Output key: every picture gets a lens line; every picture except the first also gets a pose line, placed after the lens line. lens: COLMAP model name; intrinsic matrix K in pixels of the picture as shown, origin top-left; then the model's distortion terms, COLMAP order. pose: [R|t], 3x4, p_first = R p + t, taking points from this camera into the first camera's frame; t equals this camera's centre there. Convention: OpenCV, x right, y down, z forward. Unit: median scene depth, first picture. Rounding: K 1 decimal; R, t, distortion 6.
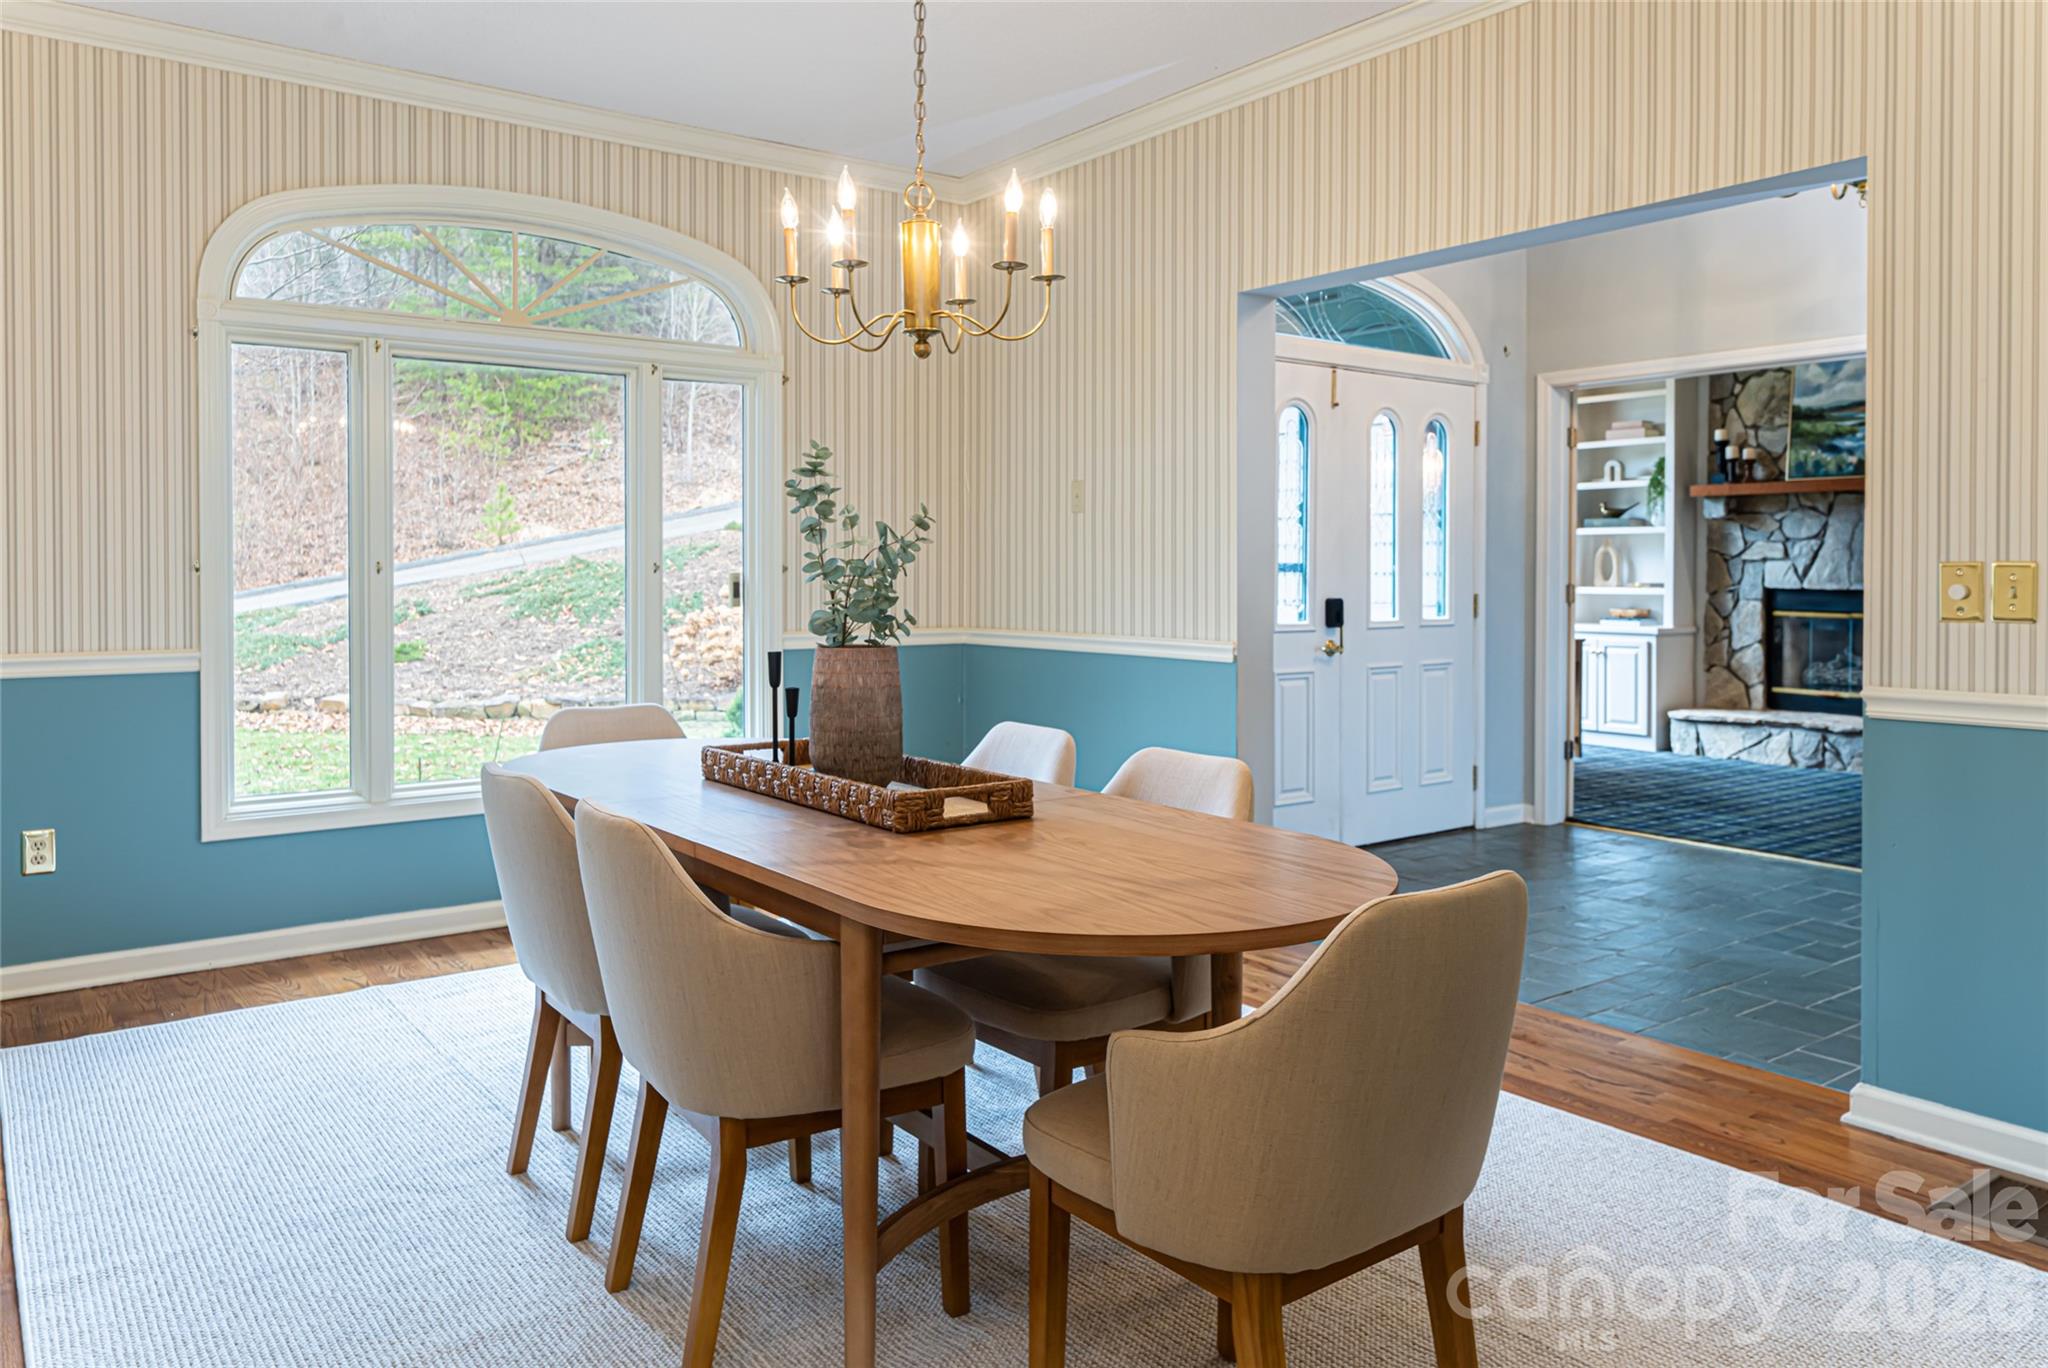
lens RADIAL K [[1366.3, 0, 1025.8], [0, 1366.3, 586.2], [0, 0, 1]] dist [-0.005349, -0.002309]
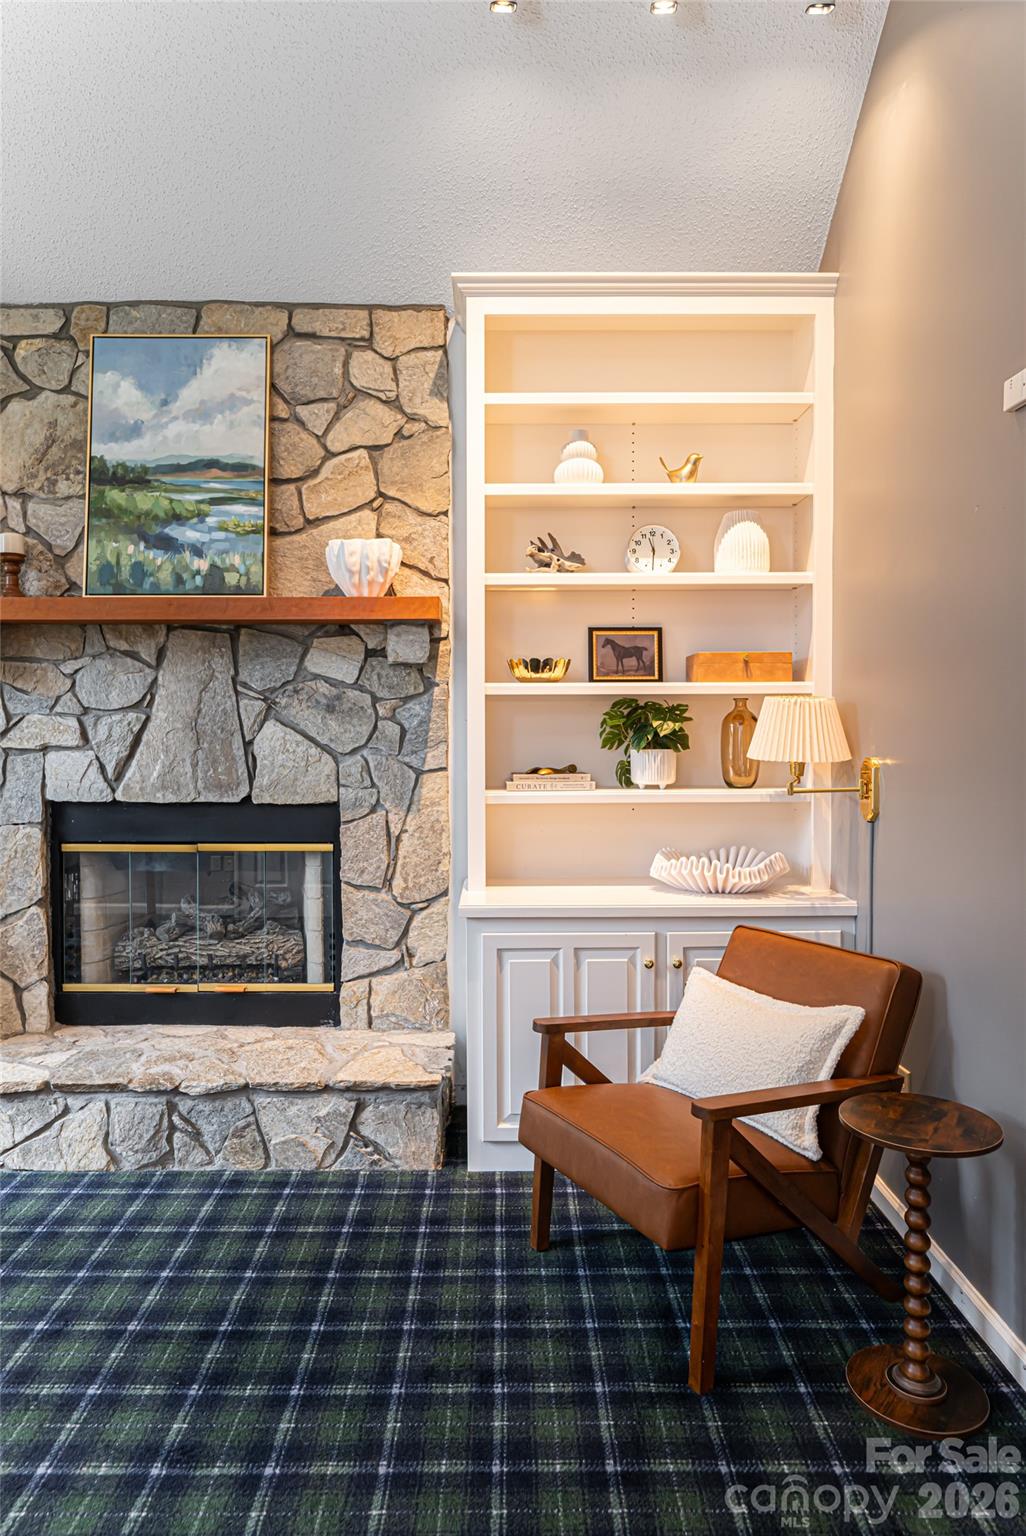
lens RADIAL K [[983.7, 0, 512.5], [0, 983.7, 754.4], [0, 0, 1]] dist [-0.001361, 0.001169]
pose [[0.583008, -0.023598, 0.812123, 0.339326], [0.014251, 0.999721, 0.018818, -0.021877], [-0.812341, 0.000602, 0.583182, 0.633685]]
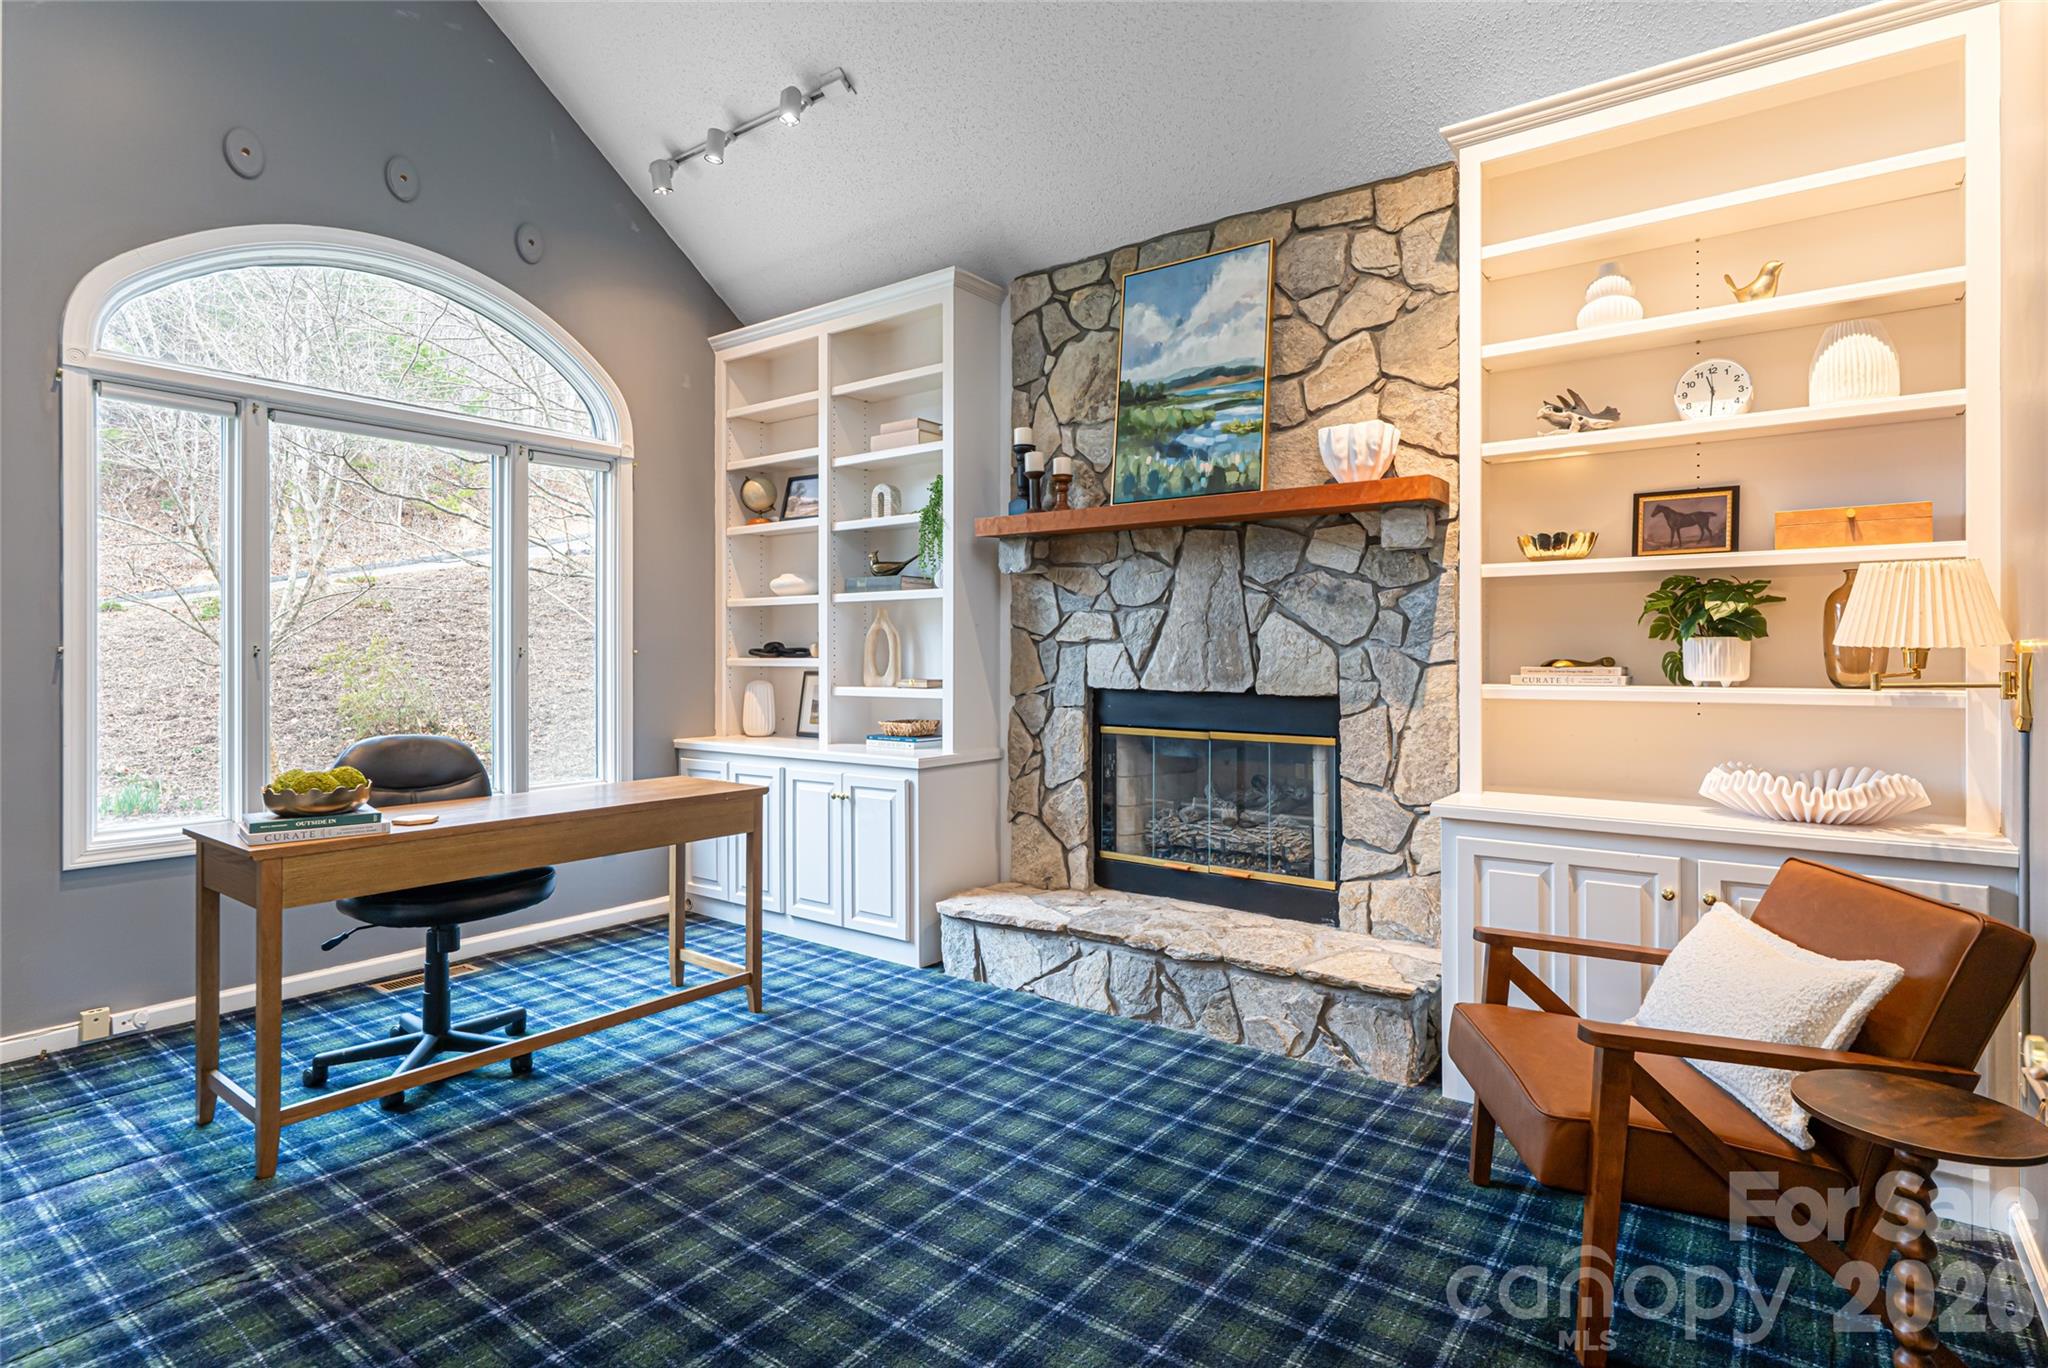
lens RADIAL K [[1053.4, 0, 1016.4], [0, 1053.4, 649.3], [0, 0, 1]] dist [-0.000060, -0.000032]
pose [[0.955605, -0.001810, 0.294644, 0.375771], [0.006565, 0.999864, -0.015150, -0.009093], [-0.294577, 0.016412, 0.955487, 0.564709]]
